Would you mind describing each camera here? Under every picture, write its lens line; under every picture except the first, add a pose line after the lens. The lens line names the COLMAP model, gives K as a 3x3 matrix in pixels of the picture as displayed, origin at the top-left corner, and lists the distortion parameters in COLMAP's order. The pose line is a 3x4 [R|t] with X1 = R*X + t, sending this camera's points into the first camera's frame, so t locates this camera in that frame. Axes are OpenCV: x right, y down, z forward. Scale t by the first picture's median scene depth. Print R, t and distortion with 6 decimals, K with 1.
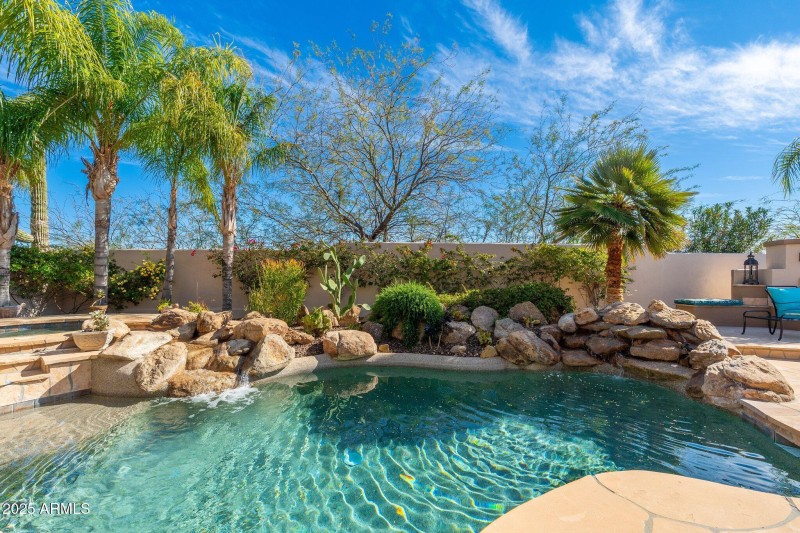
lens RADIAL K [[351.9, 0, 400.0], [0, 351.9, 266.5], [0, 0, 1]] dist [-0.000465, -0.000035]
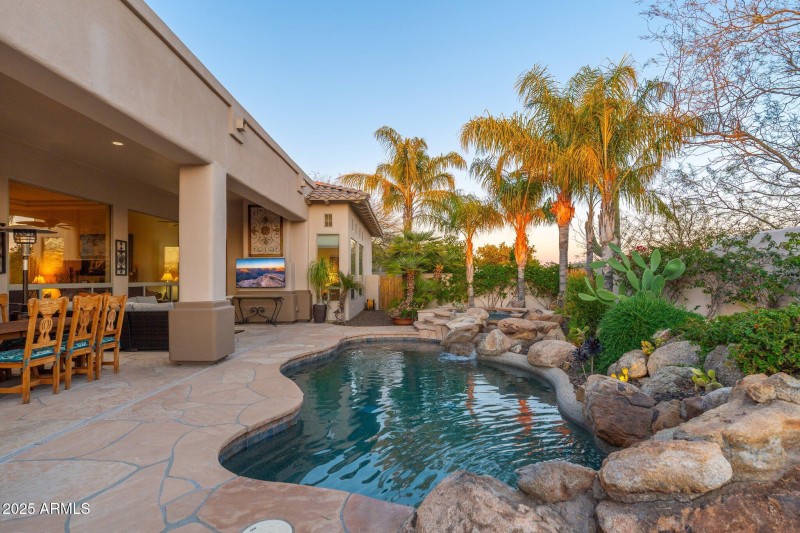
lens RADIAL K [[402.7, 0, 402.7], [0, 402.7, 275.0], [0, 0, 1]] dist [-0.001046, -0.000108]
pose [[-0.051037, -0.013420, -0.998607, 1.063022], [0.021174, 0.999670, -0.014517, 0.004226], [0.998472, -0.021885, -0.050736, 0.666685]]
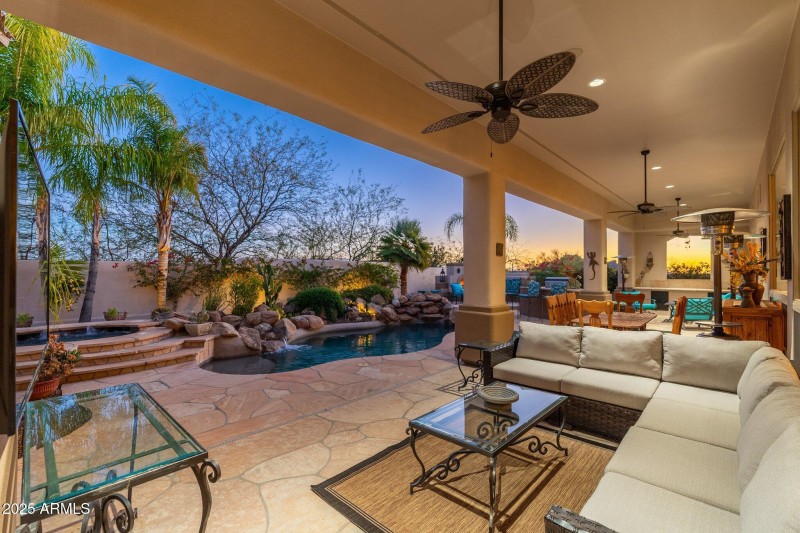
lens RADIAL K [[351.9, 0, 400.0], [0, 351.9, 266.5], [0, 0, 1]] dist [-0.000465, -0.000035]
pose [[0.721569, 0.008752, 0.692288, -1.056846], [-0.006615, 0.999962, -0.005747, -0.051163], [-0.692311, -0.000433, 0.721599, -0.595947]]
